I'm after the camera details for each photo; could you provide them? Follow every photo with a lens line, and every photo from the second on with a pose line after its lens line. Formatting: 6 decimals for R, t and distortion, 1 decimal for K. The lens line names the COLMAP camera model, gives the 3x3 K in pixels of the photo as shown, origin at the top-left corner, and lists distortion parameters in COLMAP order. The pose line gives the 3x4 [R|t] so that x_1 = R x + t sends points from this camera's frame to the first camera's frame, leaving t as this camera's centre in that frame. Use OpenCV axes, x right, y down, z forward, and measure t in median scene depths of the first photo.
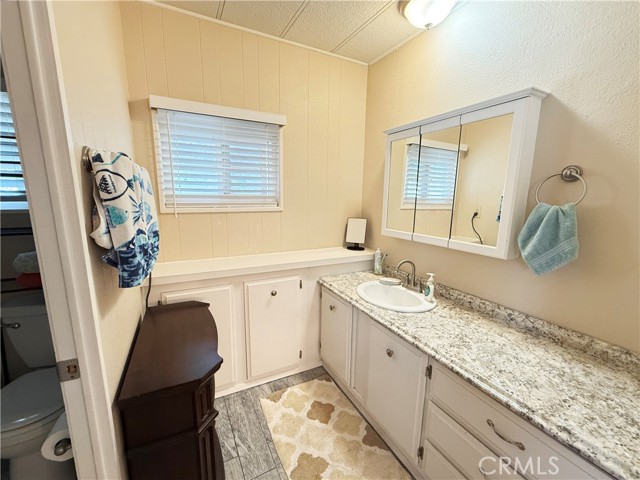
lens RADIAL K [[256.0, 0, 319.1], [0, 256.0, 240.5], [0, 0, 1]] dist [-0.000048, -0.000260]
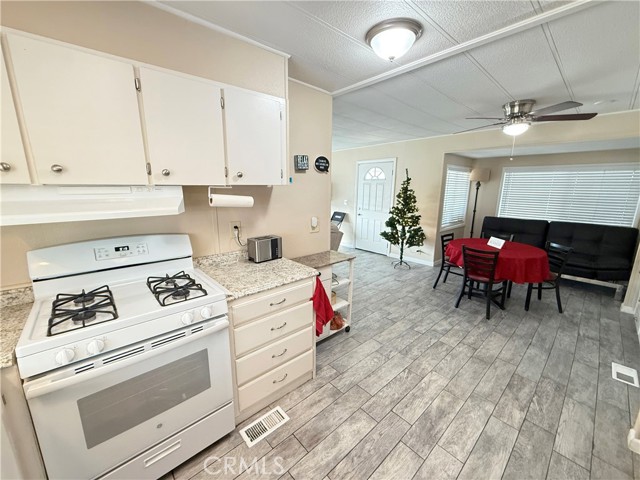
lens RADIAL K [[256.0, 0, 319.1], [0, 256.0, 240.5], [0, 0, 1]] dist [-0.000048, -0.000260]
pose [[-0.235859, -0.212237, 0.948328, -1.050963], [0.158578, 0.954374, 0.253030, -0.138012], [-0.958761, 0.210063, -0.191441, 0.909203]]
